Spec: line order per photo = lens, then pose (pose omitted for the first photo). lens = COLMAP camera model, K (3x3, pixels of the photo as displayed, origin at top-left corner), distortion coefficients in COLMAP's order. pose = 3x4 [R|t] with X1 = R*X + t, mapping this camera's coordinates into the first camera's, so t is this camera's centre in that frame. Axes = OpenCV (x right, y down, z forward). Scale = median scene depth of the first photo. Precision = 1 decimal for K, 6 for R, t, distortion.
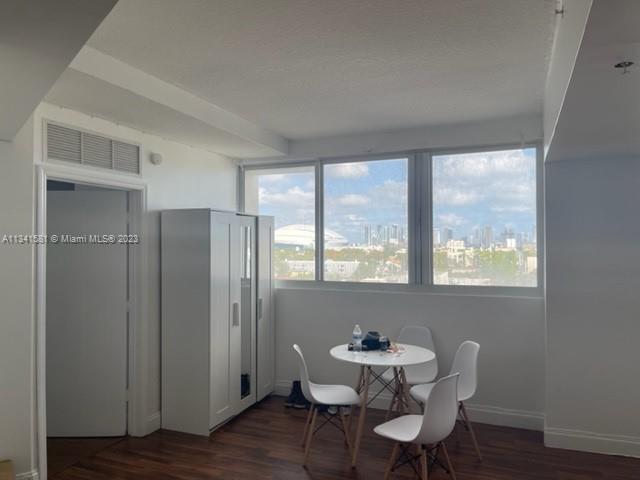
lens RADIAL K [[484.1, 0, 320.0], [0, 484.1, 240.0], [0, 0, 1]] dist [0.010160, -0.009898]
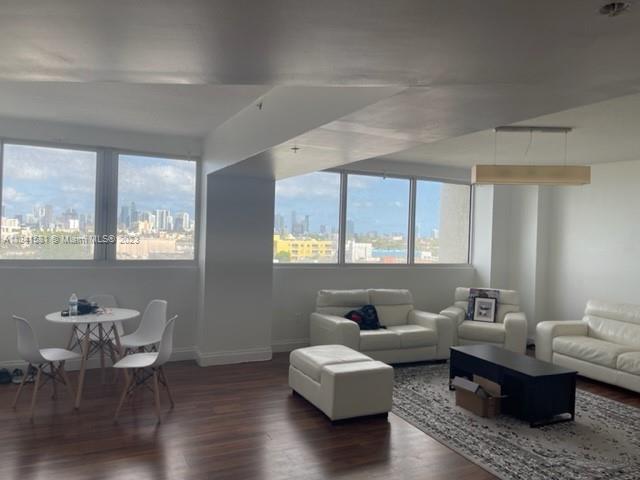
lens RADIAL K [[484.1, 0, 320.0], [0, 484.1, 240.0], [0, 0, 1]] dist [0.010160, -0.009898]
pose [[0.662779, 0.012711, 0.748707, -0.359167], [-0.040706, 0.998989, 0.019074, -0.002545], [-0.747708, -0.043118, 0.662626, -0.201072]]
